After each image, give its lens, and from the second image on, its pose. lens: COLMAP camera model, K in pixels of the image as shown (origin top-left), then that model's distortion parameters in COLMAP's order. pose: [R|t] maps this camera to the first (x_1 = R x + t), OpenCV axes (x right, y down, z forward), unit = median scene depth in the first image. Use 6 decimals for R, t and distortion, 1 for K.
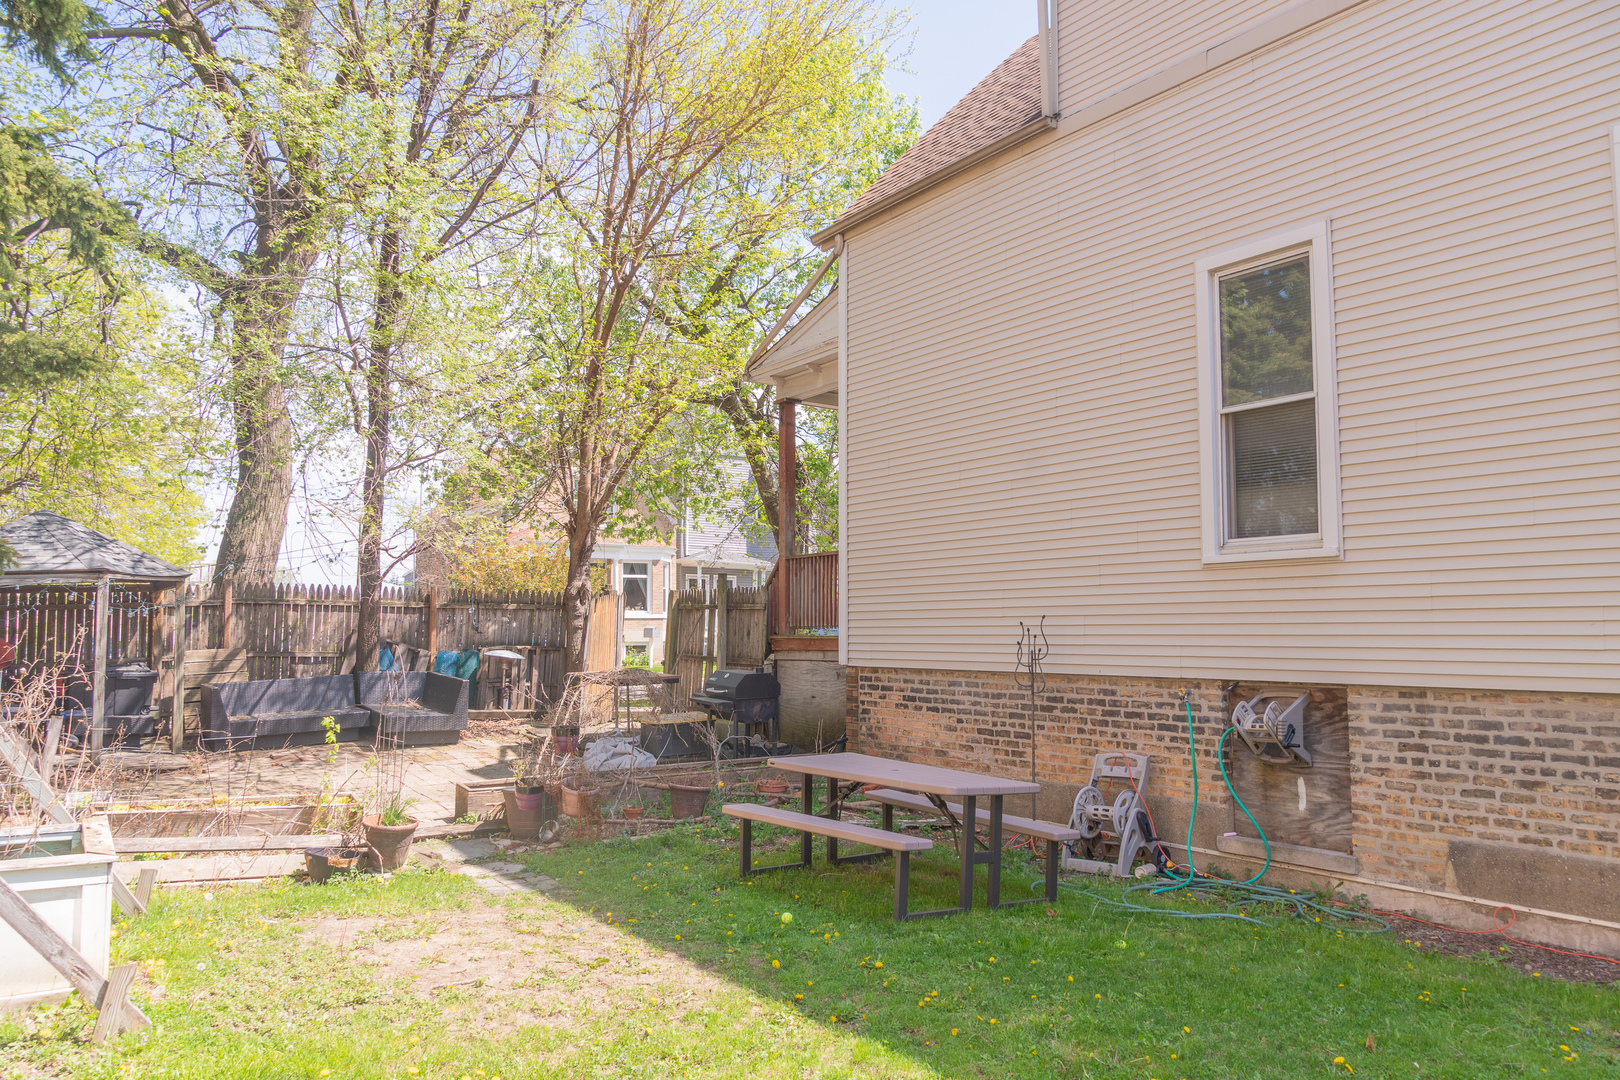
lens RADIAL K [[1207.1, 0, 809.8], [0, 1207.1, 541.7], [0, 0, 1]] dist [-0.011603, 0.005199]
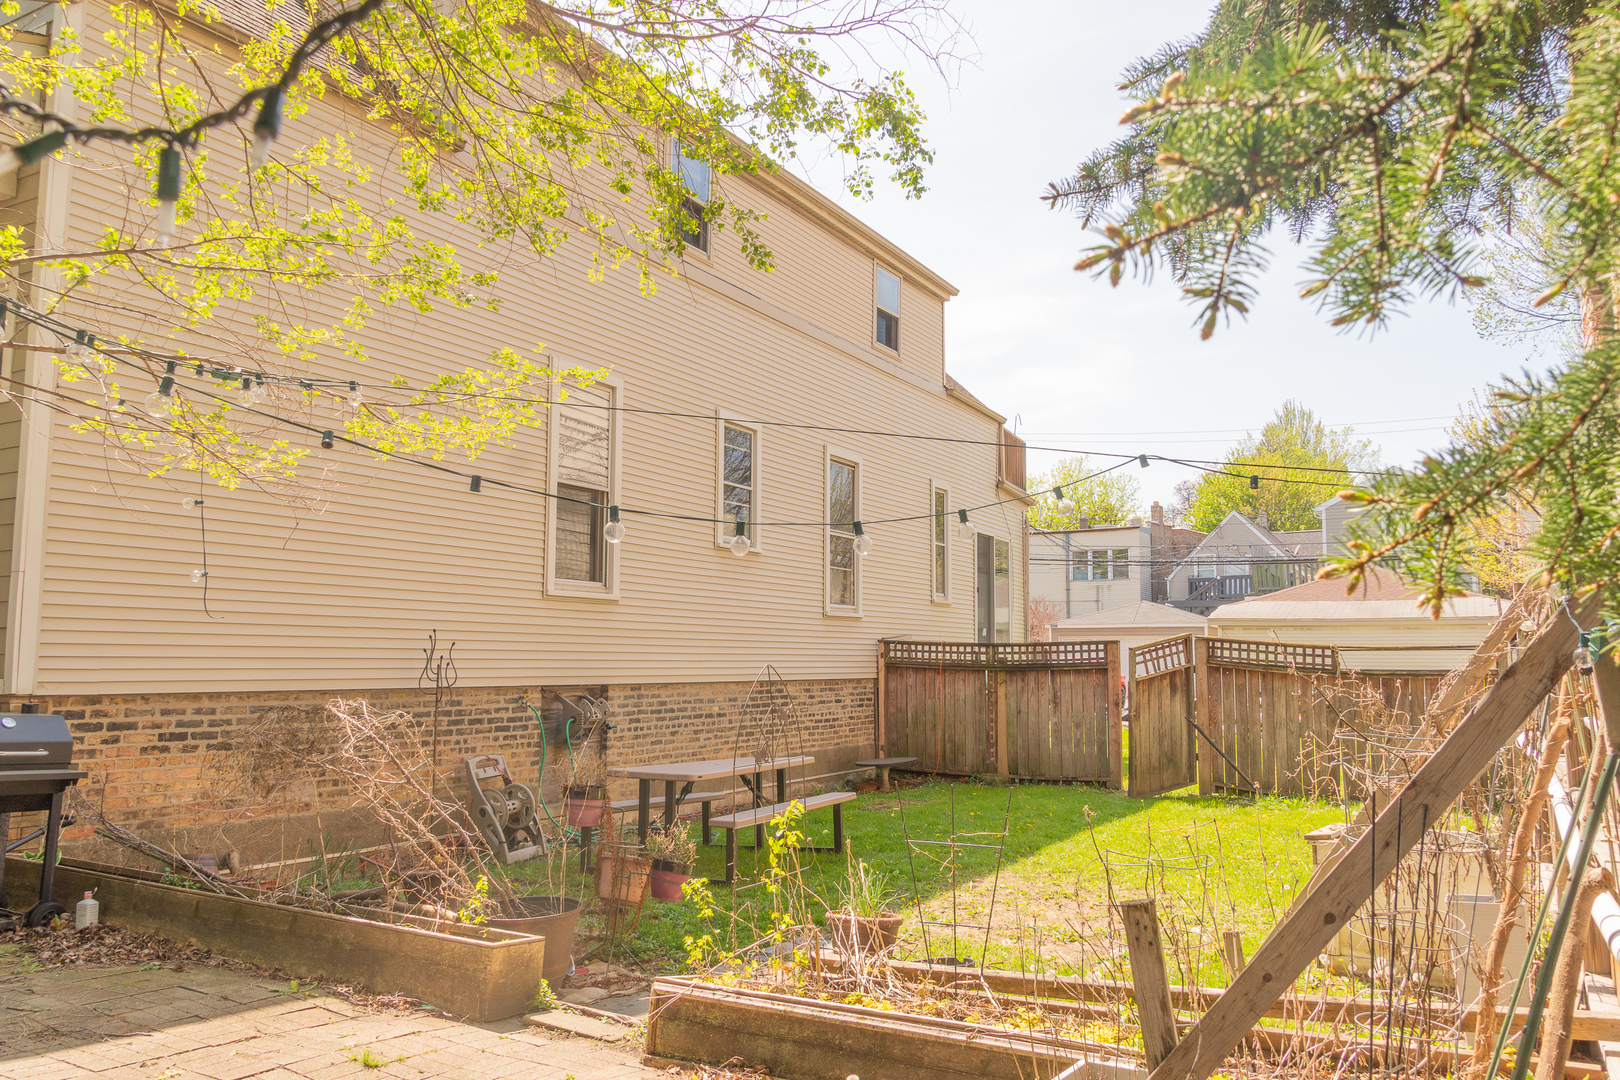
lens RADIAL K [[1207.1, 0, 814.0], [0, 1207.1, 543.9], [0, 0, 1]] dist [-0.011603, 0.005199]
pose [[-0.442224, 0.075052, 0.893759, -0.870633], [-0.083475, 0.988724, -0.124329, 0.092922], [-0.893011, -0.129587, -0.430973, 1.209992]]
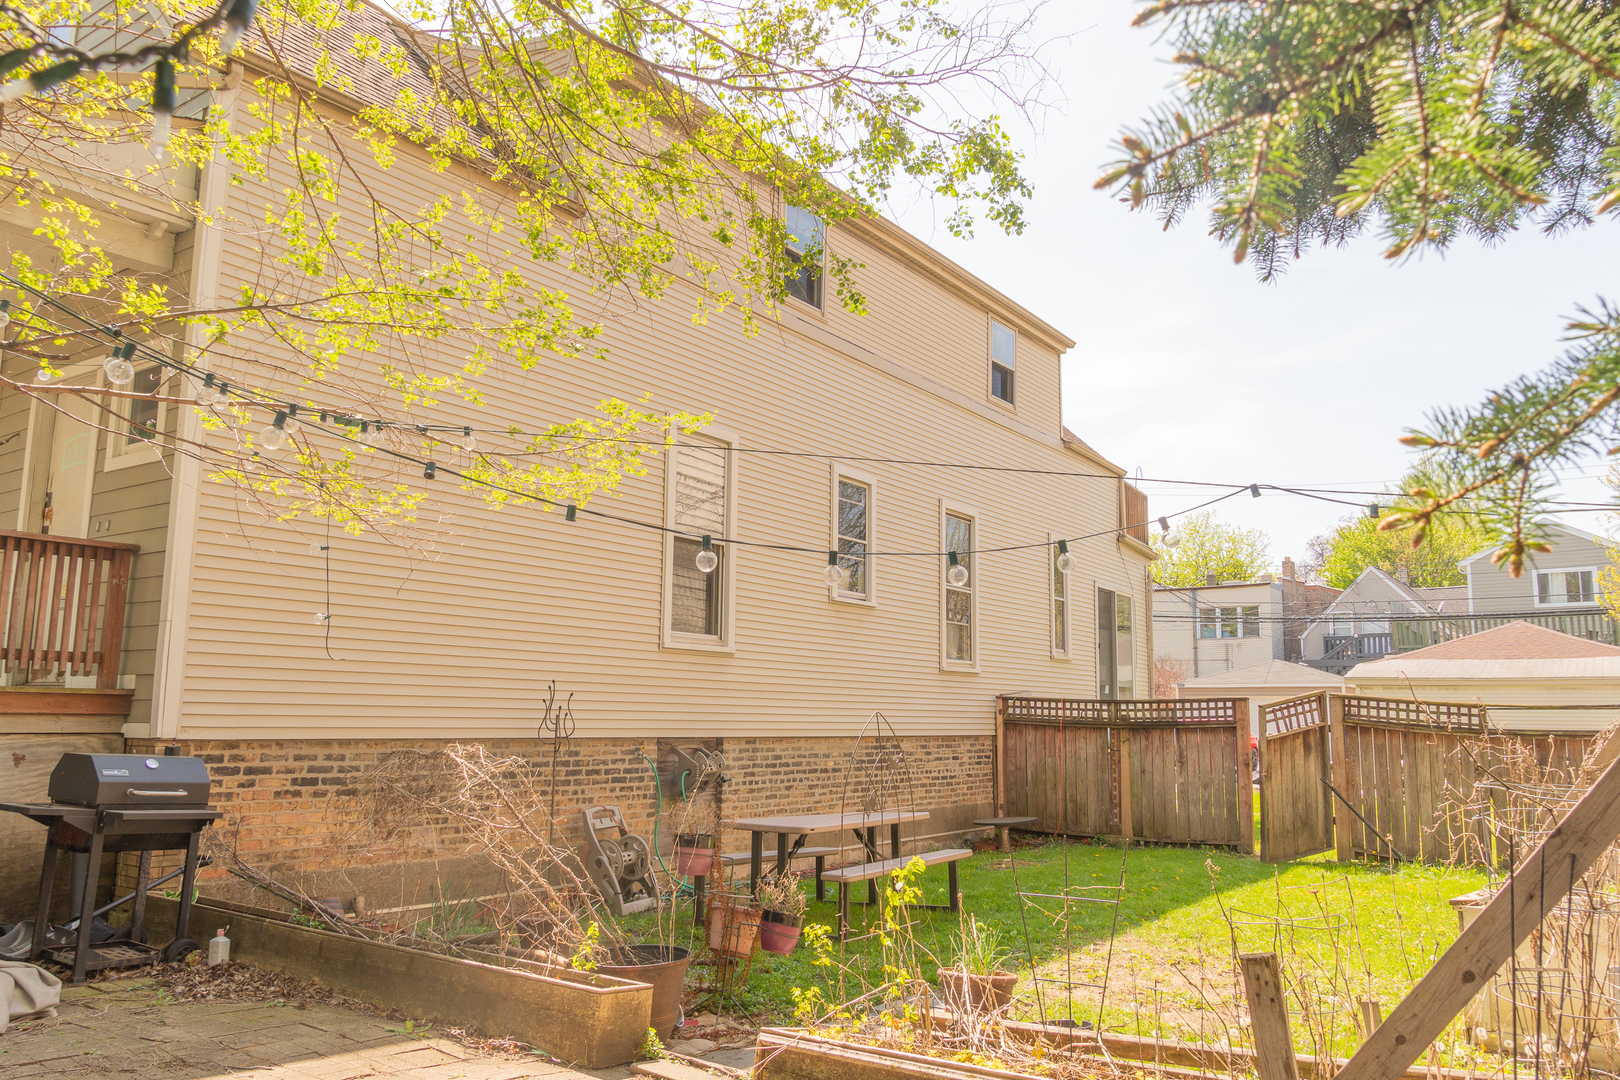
lens RADIAL K [[1207.1, 0, 815.3], [0, 1207.1, 539.6], [0, 0, 1]] dist [-0.011603, 0.005199]
pose [[-0.352709, 0.124793, 0.927374, -0.870677], [-0.093105, 0.981469, -0.167483, 0.098693], [-0.931090, -0.145416, -0.334554, 1.203022]]
